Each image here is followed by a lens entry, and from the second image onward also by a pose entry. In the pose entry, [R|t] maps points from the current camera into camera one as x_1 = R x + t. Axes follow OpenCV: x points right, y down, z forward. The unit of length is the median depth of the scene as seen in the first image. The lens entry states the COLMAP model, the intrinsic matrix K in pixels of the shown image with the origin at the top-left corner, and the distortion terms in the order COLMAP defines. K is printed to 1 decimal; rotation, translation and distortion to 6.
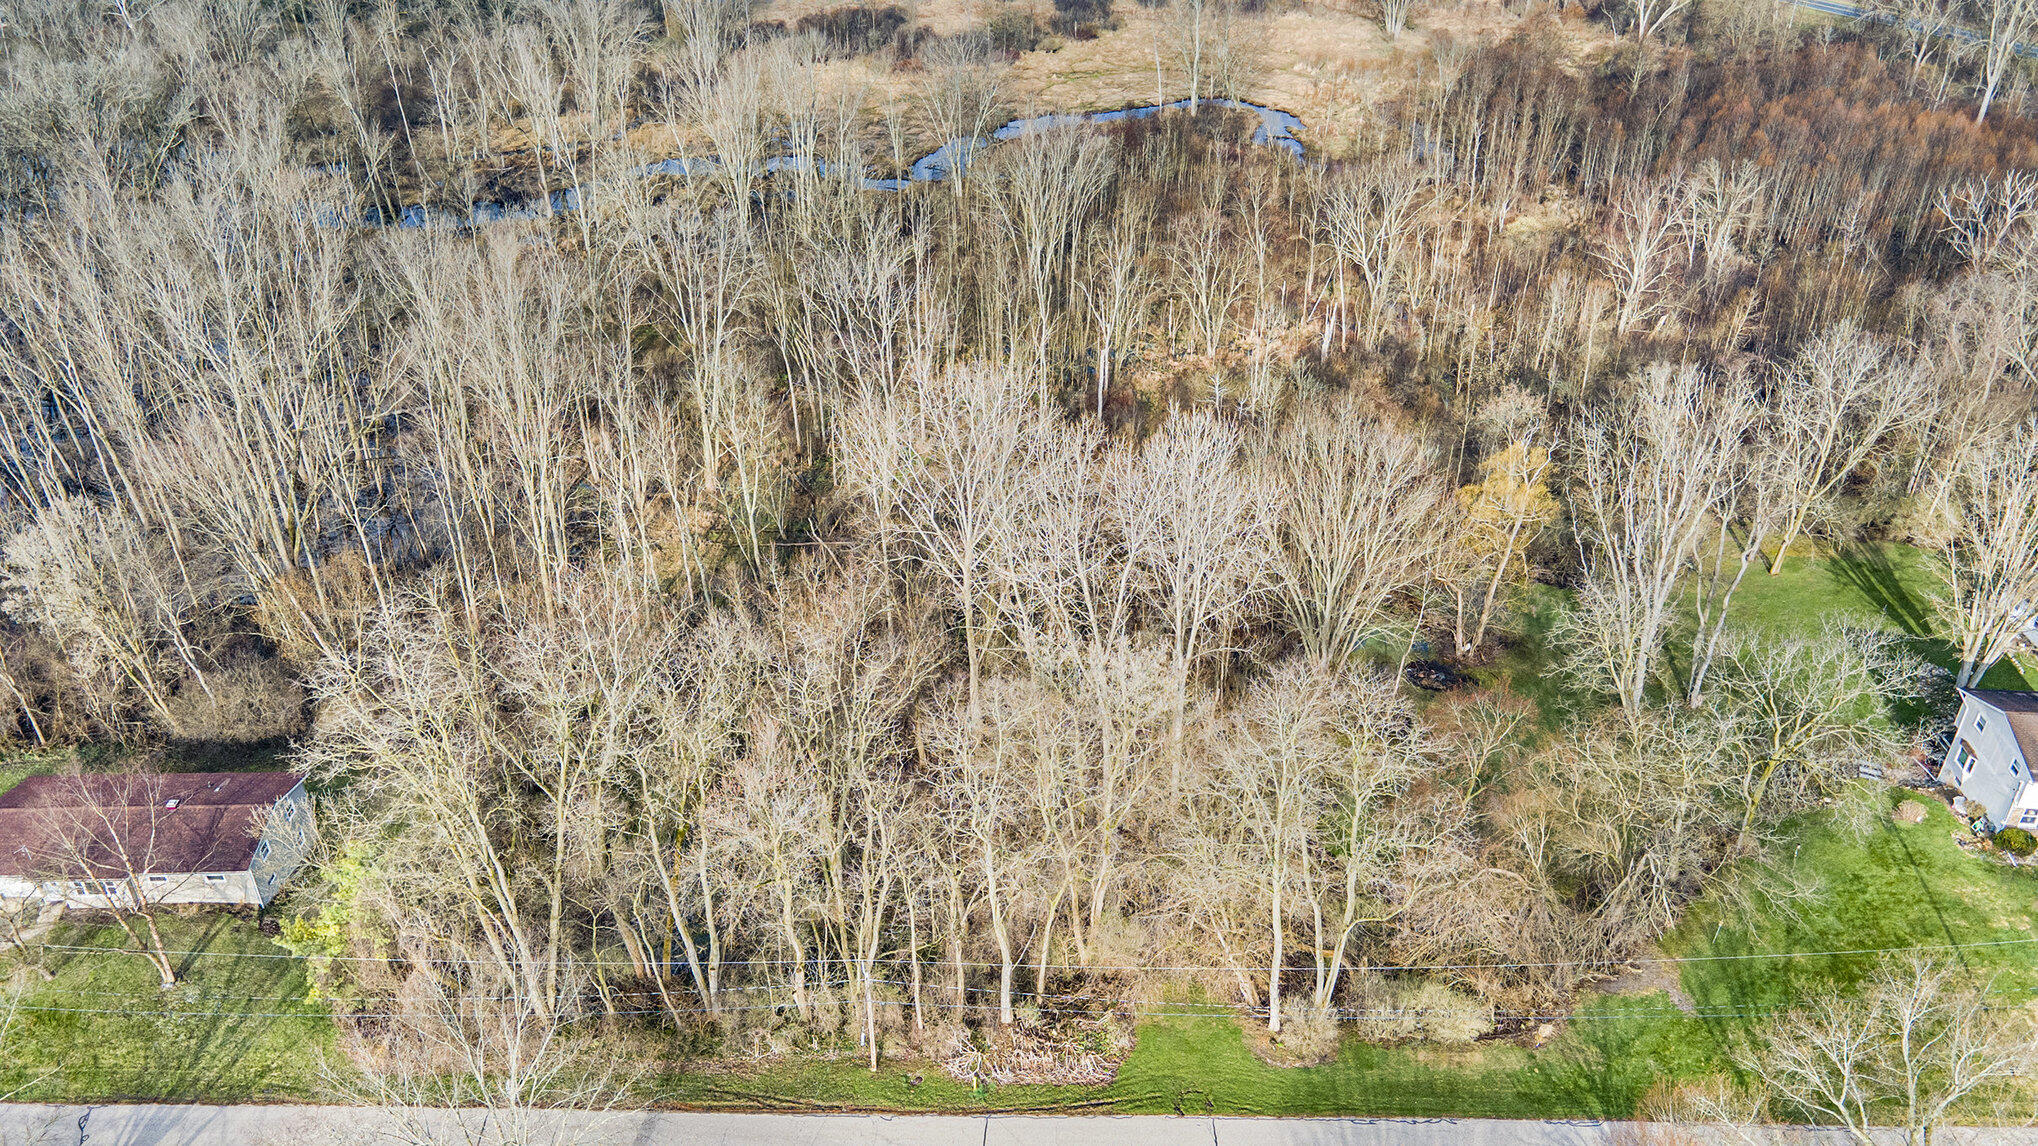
lens RADIAL K [[1499.1, 0, 1020.7], [0, 1499.1, 575.1], [0, 0, 1]] dist [0.040334, 0.004806]
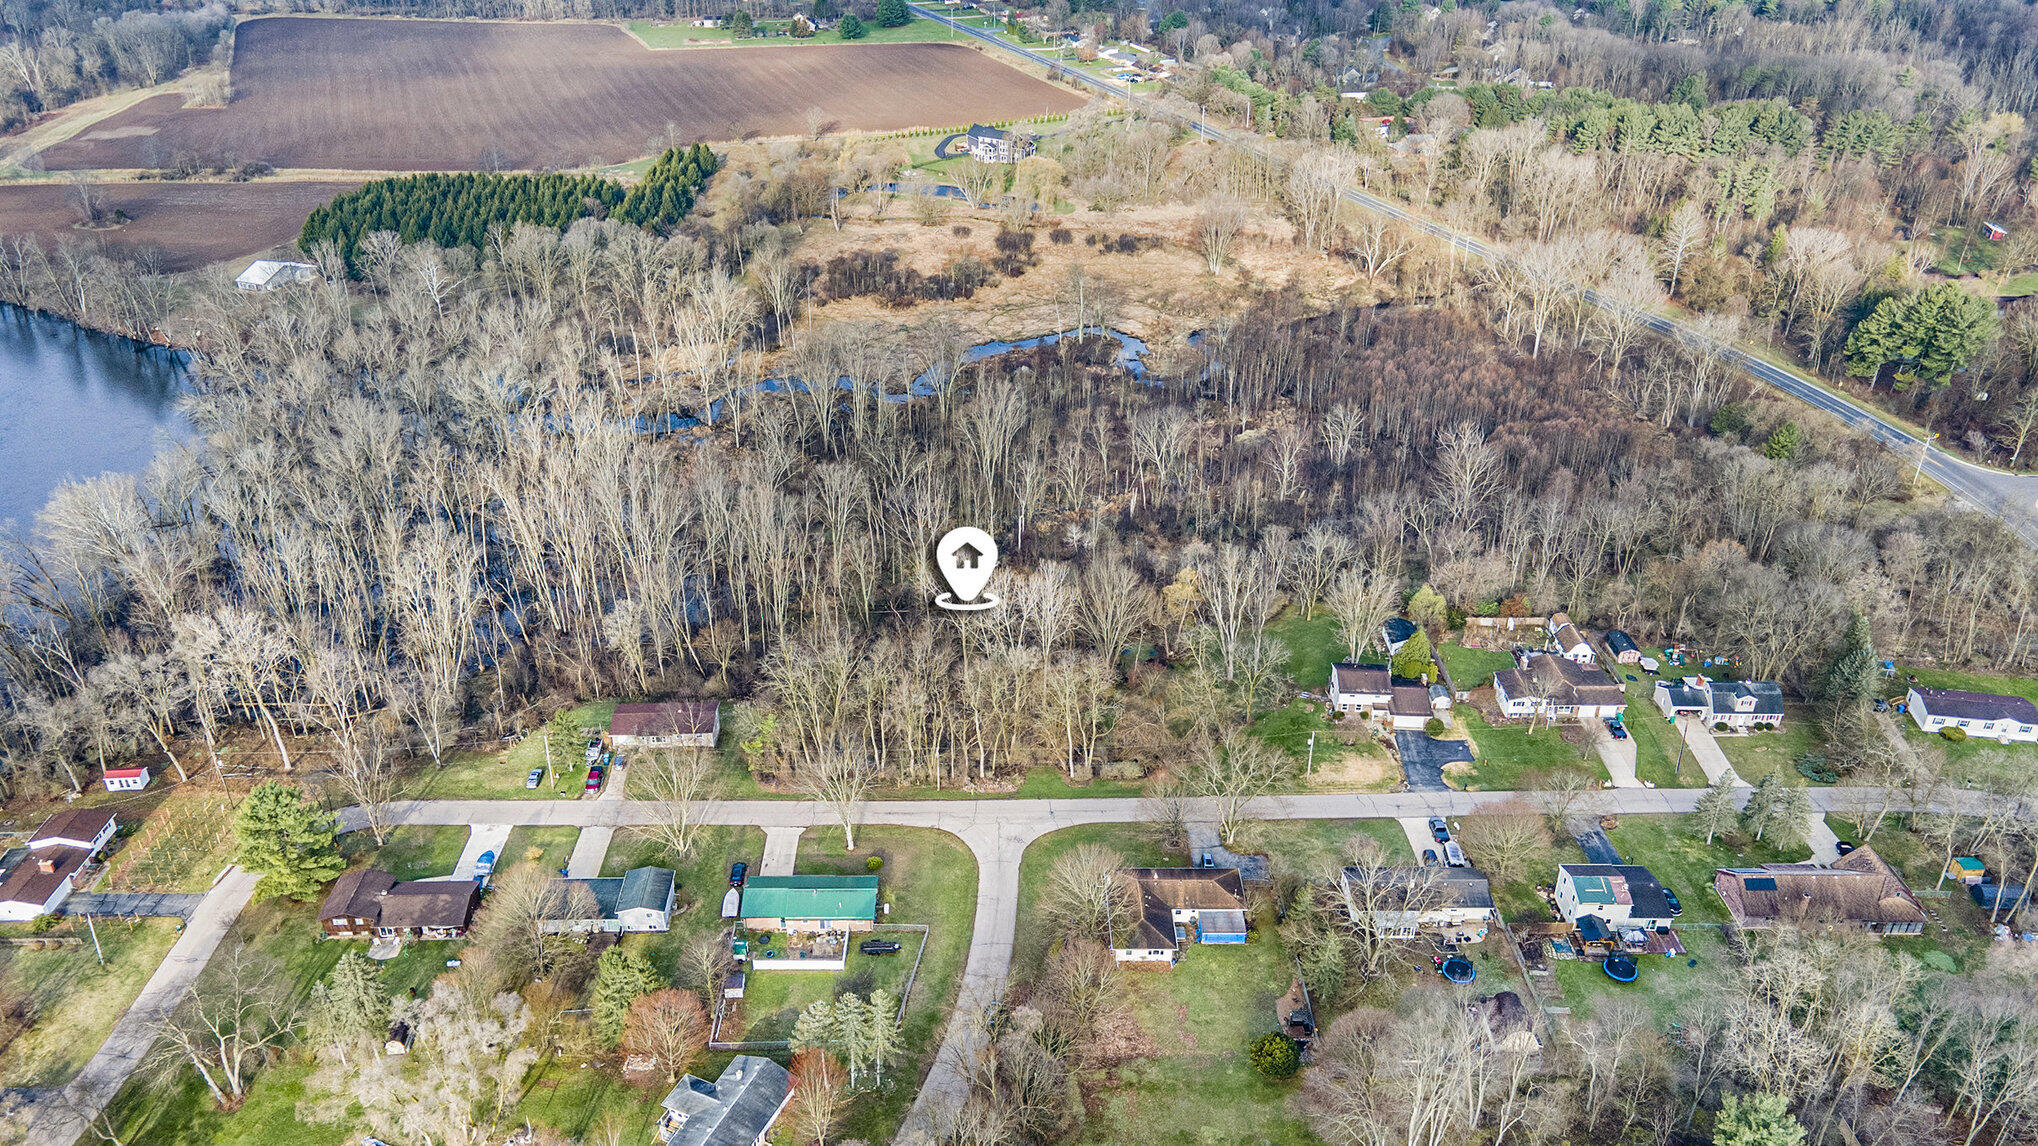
lens RADIAL K [[1499.1, 0, 1016.7], [0, 1499.1, 570.1], [0, 0, 1]] dist [0.040334, 0.004806]
pose [[0.999420, -0.009389, 0.032731, -0.028193], [0.010564, 0.999300, -0.035898, -0.000974], [-0.032371, 0.036223, 0.998819, -1.592023]]
